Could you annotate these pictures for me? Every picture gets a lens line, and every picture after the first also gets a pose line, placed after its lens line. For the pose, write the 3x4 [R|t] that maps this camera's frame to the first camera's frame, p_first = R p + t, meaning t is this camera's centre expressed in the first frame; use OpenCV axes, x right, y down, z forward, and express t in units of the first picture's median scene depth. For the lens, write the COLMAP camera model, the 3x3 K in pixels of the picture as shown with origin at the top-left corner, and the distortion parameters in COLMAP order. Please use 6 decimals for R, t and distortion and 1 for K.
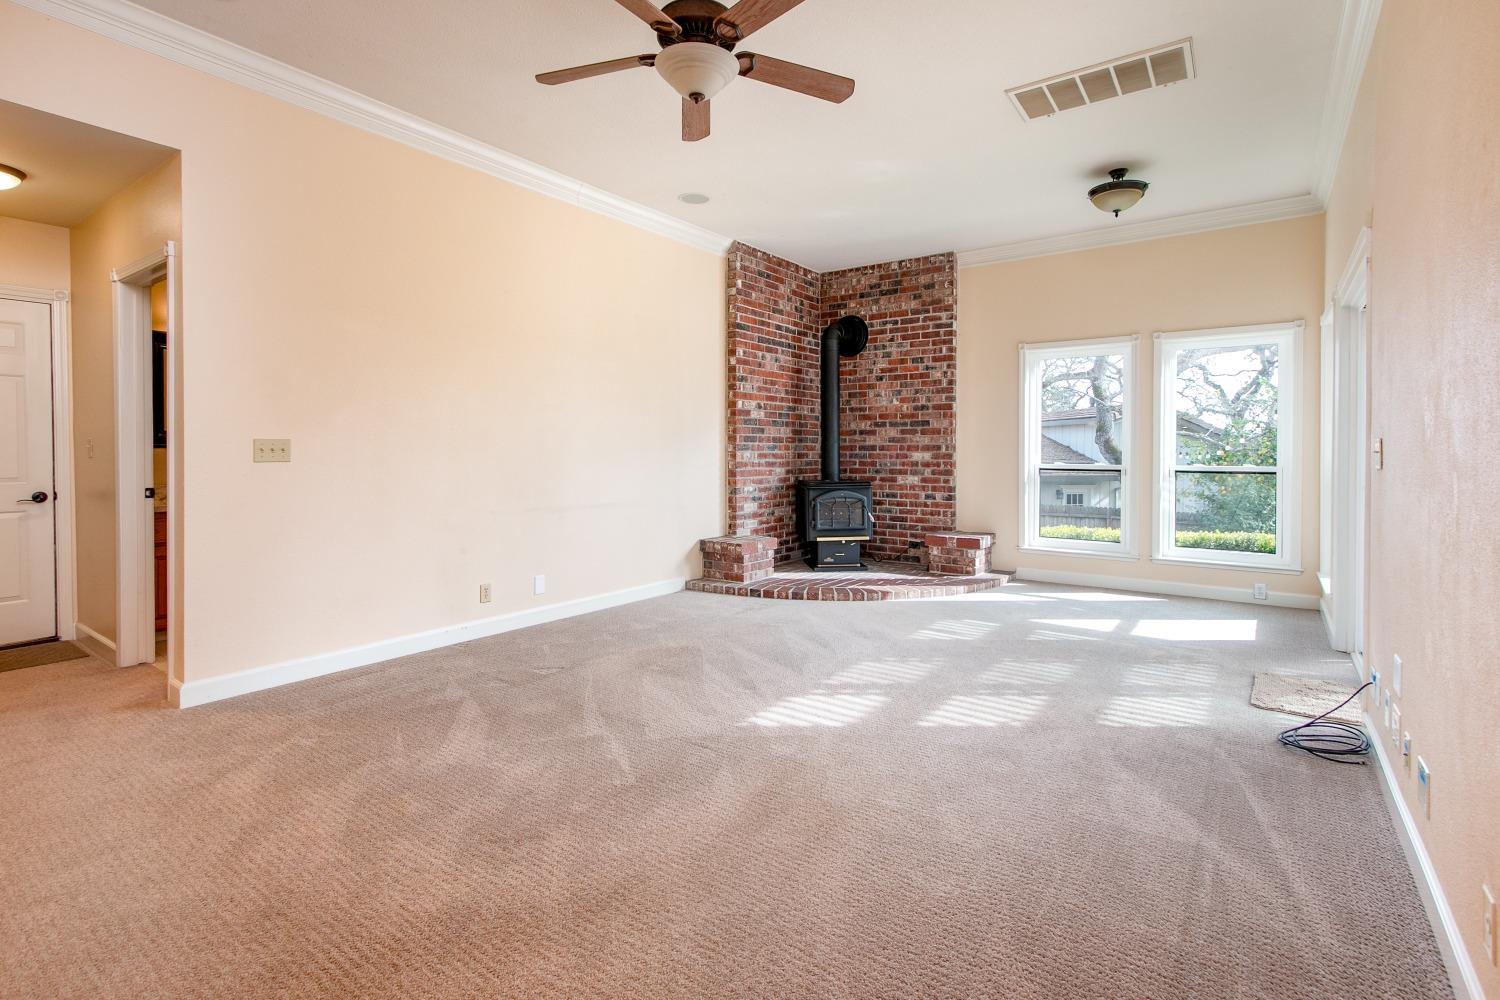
lens RADIAL K [[698.7, 0, 748.2], [0, 698.7, 457.5], [0, 0, 1]] dist [0.001129, 0.000263]
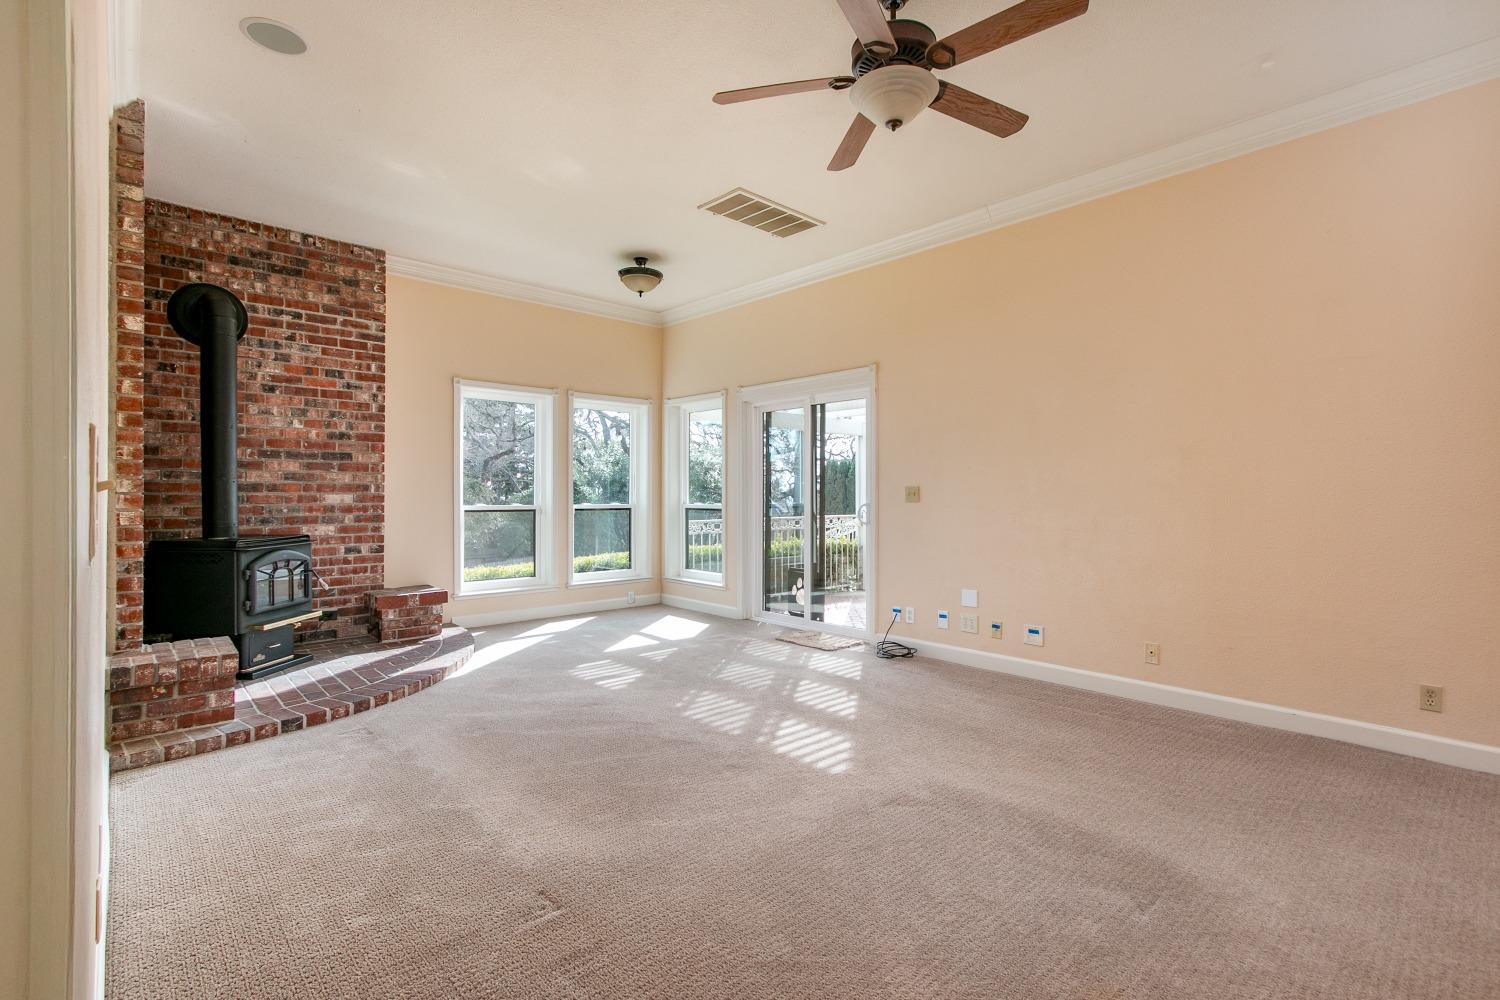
lens RADIAL K [[698.7, 0, 749.4], [0, 698.7, 495.2], [0, 0, 1]] dist [0.001129, 0.000263]
pose [[0.199558, -0.003474, 0.979880, -0.420260], [0.007011, 0.999973, 0.002118, -0.004312], [-0.979861, 0.006448, 0.199577, 0.402253]]
